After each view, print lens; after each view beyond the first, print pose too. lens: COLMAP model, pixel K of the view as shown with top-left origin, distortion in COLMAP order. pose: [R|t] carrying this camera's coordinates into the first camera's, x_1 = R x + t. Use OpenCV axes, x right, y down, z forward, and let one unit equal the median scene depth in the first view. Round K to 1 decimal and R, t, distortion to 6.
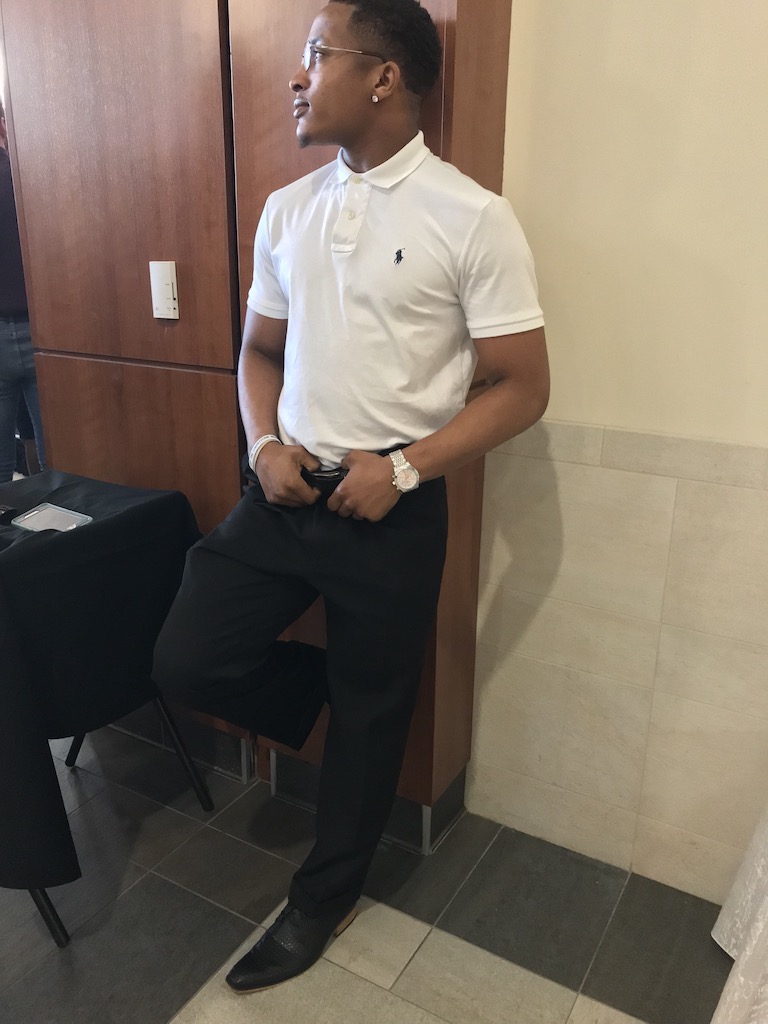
lens RADIAL K [[836.6, 0, 384.0], [0, 836.6, 512.0], [0, 0, 1]] dist [0.010888, 0.002065]
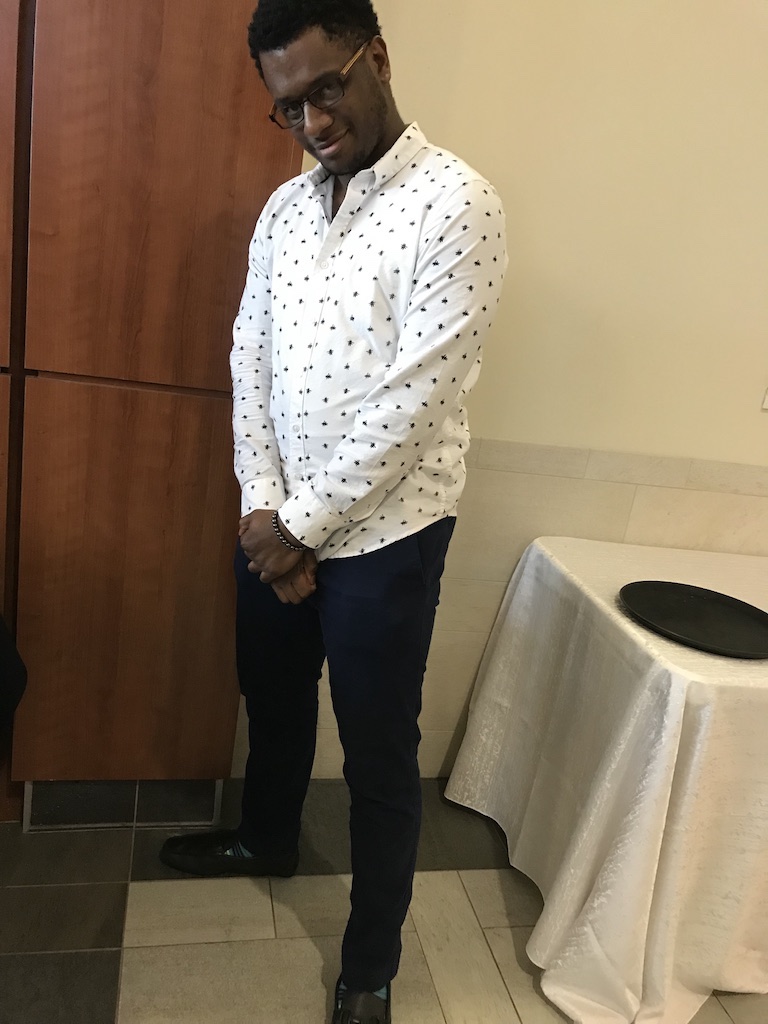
lens RADIAL K [[836.6, 0, 384.0], [0, 836.6, 512.0], [0, 0, 1]] dist [0.010888, 0.002065]
pose [[0.724179, -0.103901, 0.681740, -0.507979], [0.068557, 0.994534, 0.078747, -0.061263], [-0.686195, -0.010289, 0.727345, 0.084577]]
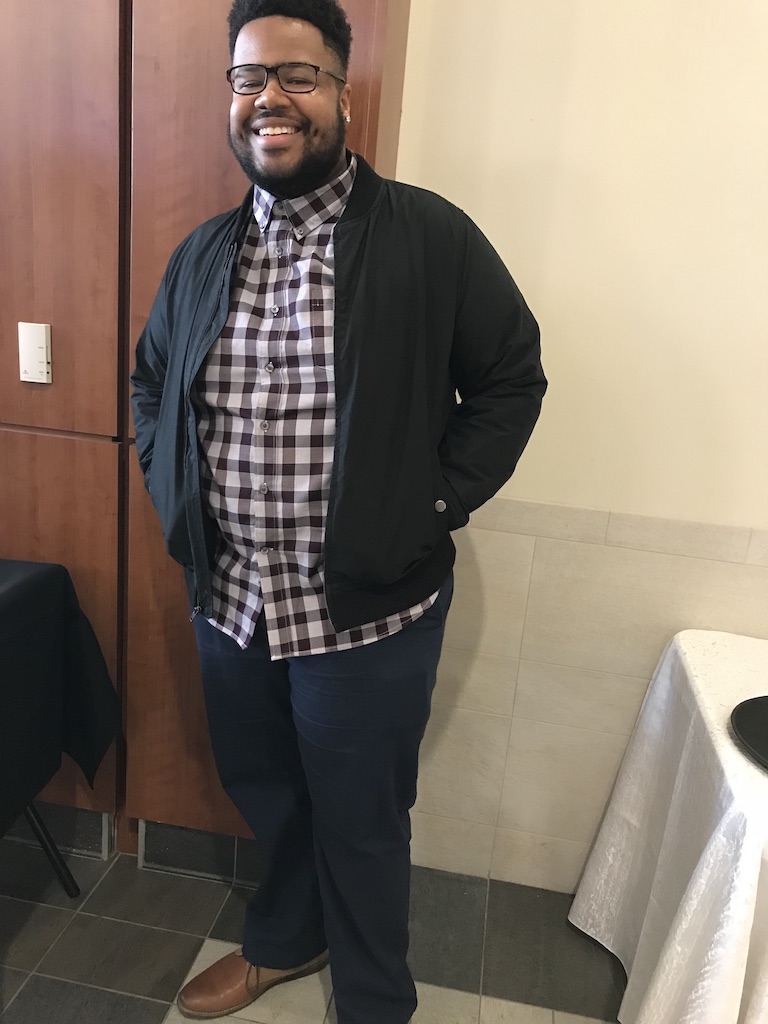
lens RADIAL K [[836.6, 0, 384.0], [0, 836.6, 512.0], [0, 0, 1]] dist [0.010888, 0.002065]
pose [[0.933872, -0.026489, 0.356626, -0.238198], [0.035387, 0.999203, -0.018446, -0.053156], [-0.355853, 0.029846, 0.934065, -0.025489]]
